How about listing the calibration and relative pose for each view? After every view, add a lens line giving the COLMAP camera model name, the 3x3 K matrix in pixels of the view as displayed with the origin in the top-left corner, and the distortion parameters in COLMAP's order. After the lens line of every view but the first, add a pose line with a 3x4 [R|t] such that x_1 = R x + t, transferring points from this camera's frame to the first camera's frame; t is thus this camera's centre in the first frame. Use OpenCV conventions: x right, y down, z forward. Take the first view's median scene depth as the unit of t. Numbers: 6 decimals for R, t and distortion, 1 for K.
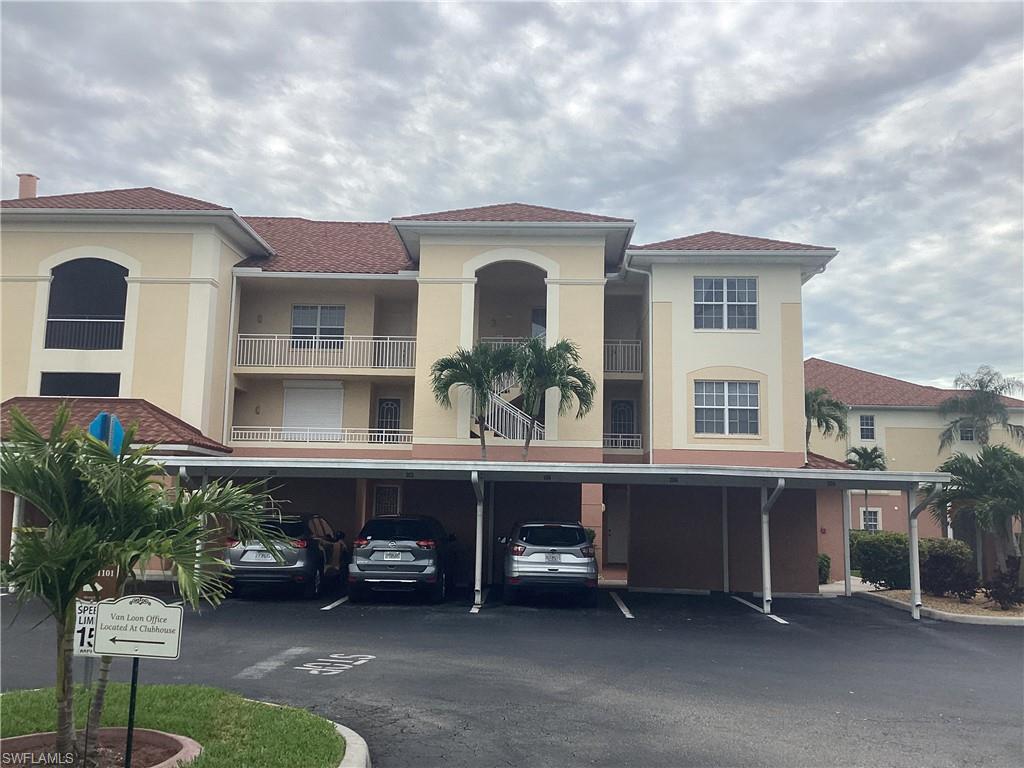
lens RADIAL K [[914.4, 0, 509.9], [0, 914.4, 369.1], [0, 0, 1]] dist [0.129658, -0.244904]
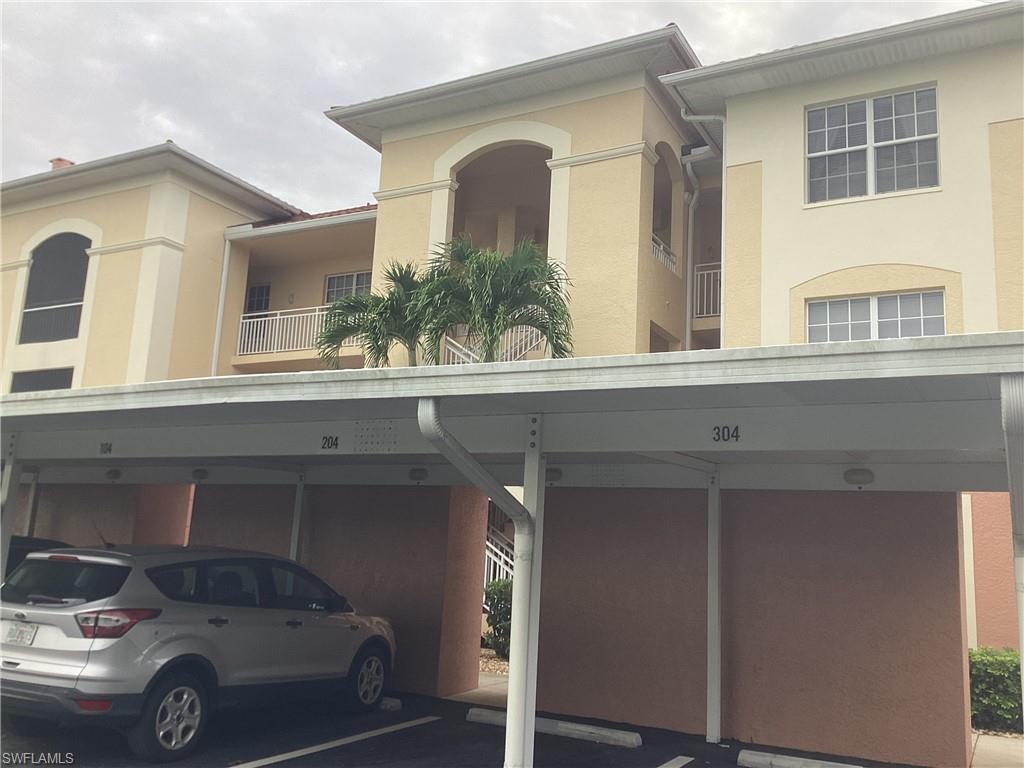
lens RADIAL K [[914.4, 0, 509.9], [0, 914.4, 369.1], [0, 0, 1]] dist [0.129658, -0.244904]
pose [[0.892247, -0.068237, -0.446362, 0.275780], [0.040102, 0.996584, -0.072191, 0.079864], [0.449764, 0.046512, 0.891936, 0.458525]]
